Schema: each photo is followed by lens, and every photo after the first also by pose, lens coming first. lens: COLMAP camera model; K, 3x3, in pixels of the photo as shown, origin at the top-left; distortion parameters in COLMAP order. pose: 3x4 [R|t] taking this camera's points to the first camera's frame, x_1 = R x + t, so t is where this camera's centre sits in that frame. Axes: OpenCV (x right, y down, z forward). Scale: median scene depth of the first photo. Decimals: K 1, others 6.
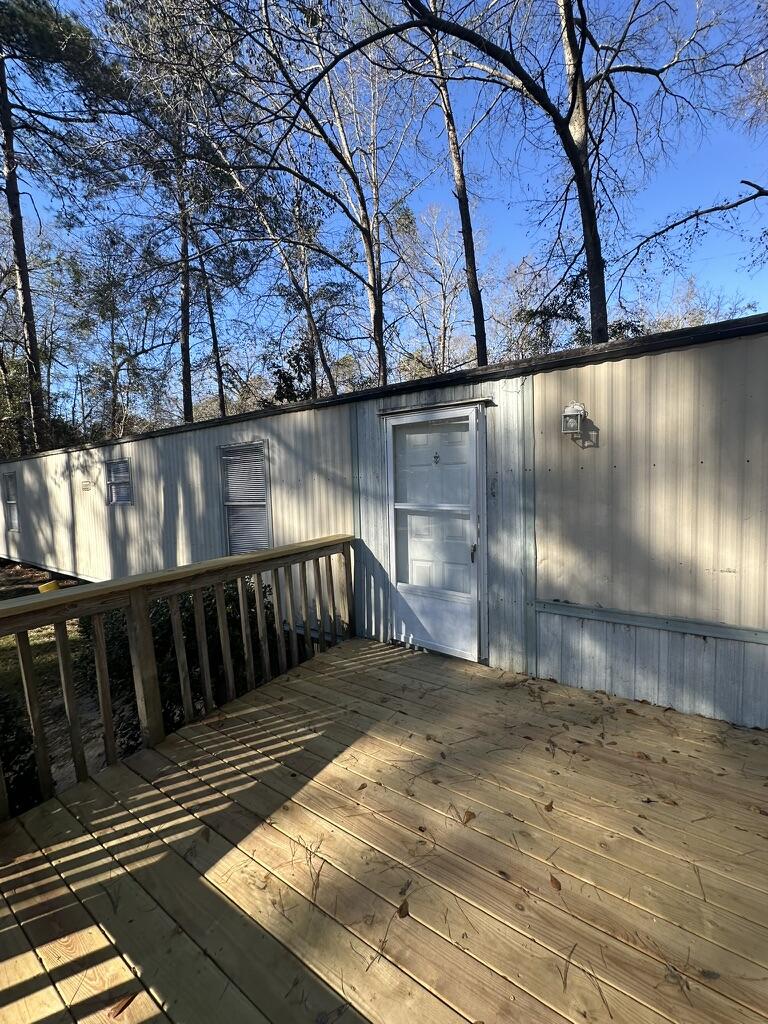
lens RADIAL K [[408.1, 0, 377.0], [0, 408.1, 512.6], [0, 0, 1]] dist [-0.000637, -0.000065]
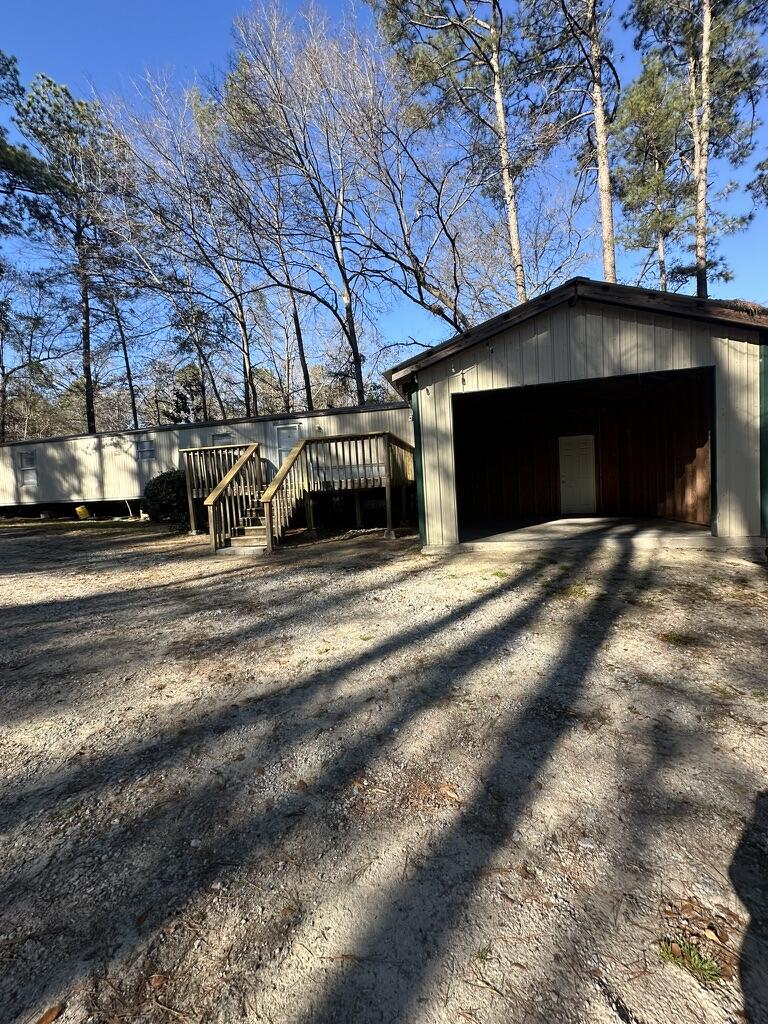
lens RADIAL K [[408.1, 0, 383.2], [0, 408.1, 512.2], [0, 0, 1]] dist [-0.000637, -0.000065]
pose [[0.930992, -0.039710, 0.362873, -0.207567], [0.050410, 0.998527, -0.020062, 0.321631], [-0.361542, 0.036970, 0.931623, -1.326214]]
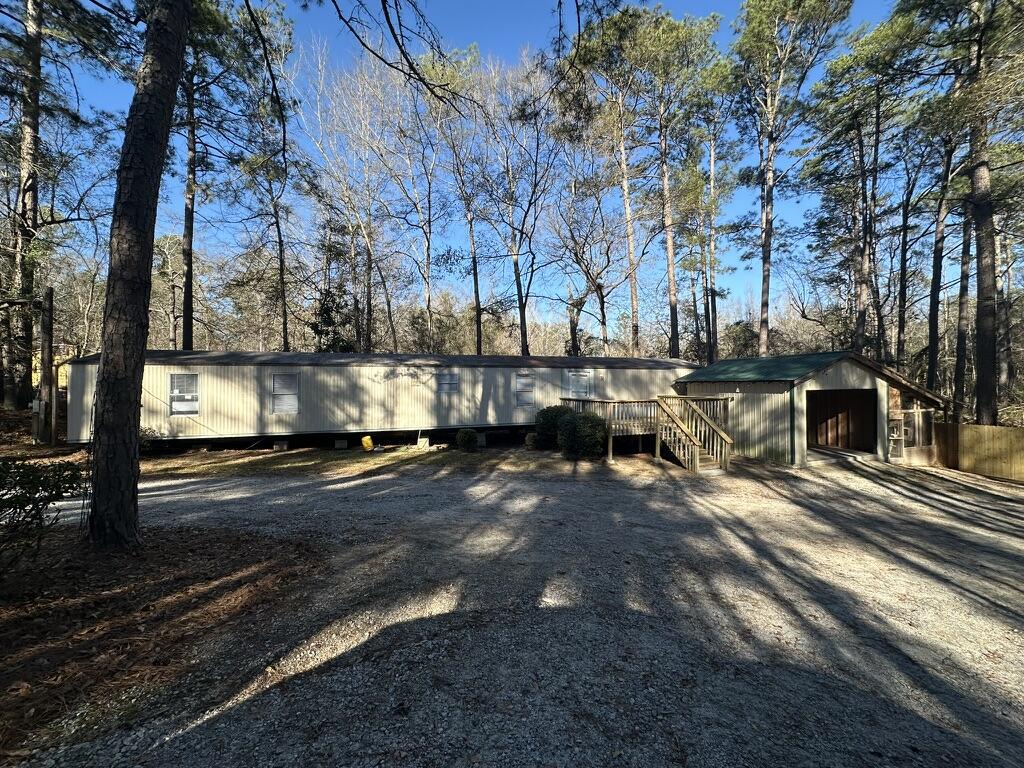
lens RADIAL K [[408.1, 0, 512.0], [0, 408.1, 382.3], [0, 0, 1]] dist [-0.000637, -0.000065]
pose [[0.590716, 0.029323, 0.806346, -1.978402], [0.045787, 0.996511, -0.069781, 0.087164], [-0.805579, 0.078141, 0.587313, -0.594574]]
